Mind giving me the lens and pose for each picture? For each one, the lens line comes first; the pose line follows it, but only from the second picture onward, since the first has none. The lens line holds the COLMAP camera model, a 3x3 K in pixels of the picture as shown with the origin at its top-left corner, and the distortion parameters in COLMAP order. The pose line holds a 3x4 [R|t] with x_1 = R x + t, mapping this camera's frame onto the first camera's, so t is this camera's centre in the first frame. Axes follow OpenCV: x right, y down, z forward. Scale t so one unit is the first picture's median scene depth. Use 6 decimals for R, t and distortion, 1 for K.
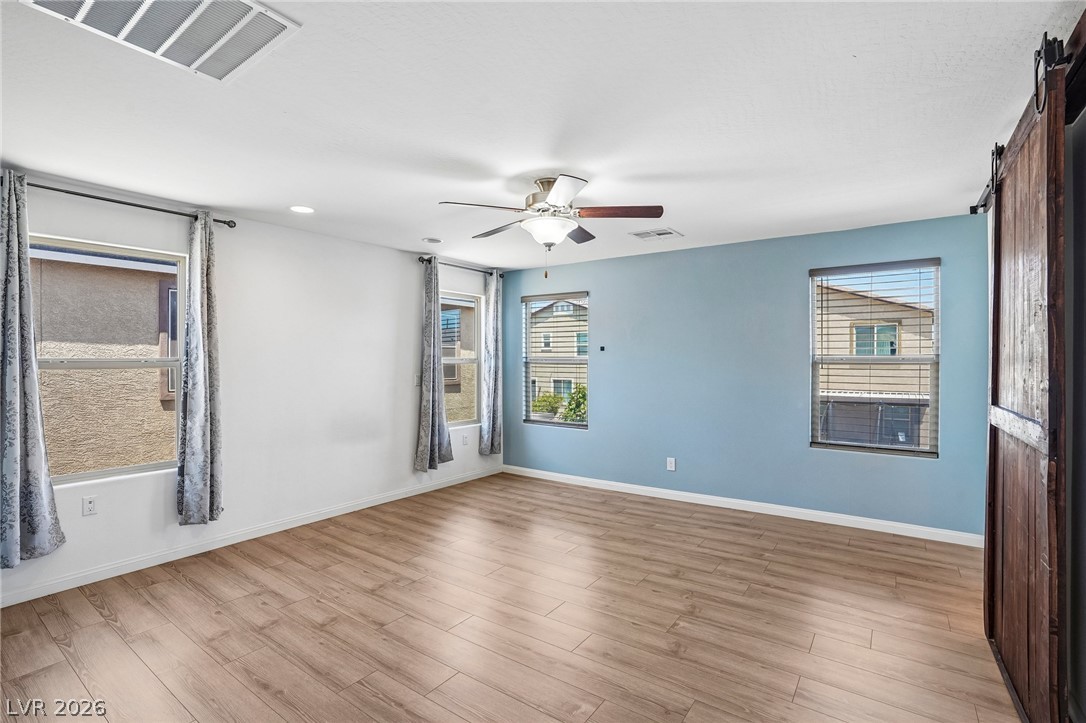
lens RADIAL K [[498.0, 0, 542.0], [0, 498.0, 358.9], [0, 0, 1]] dist [-0.069739, 0.024520]
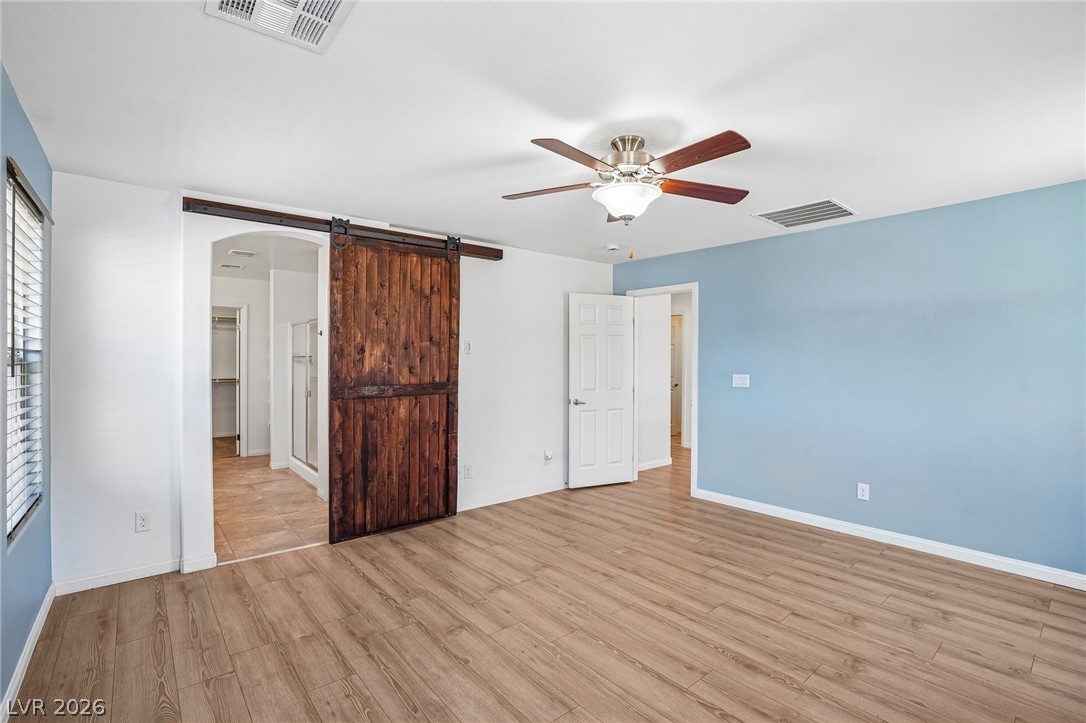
lens RADIAL K [[498.0, 0, 542.0], [0, 498.0, 358.9], [0, 0, 1]] dist [-0.069739, 0.024520]
pose [[-0.968591, -0.001698, 0.248654, -0.054455], [-0.001463, 0.999998, 0.001131, 0.004153], [-0.248656, 0.000732, -0.968592, 1.828569]]
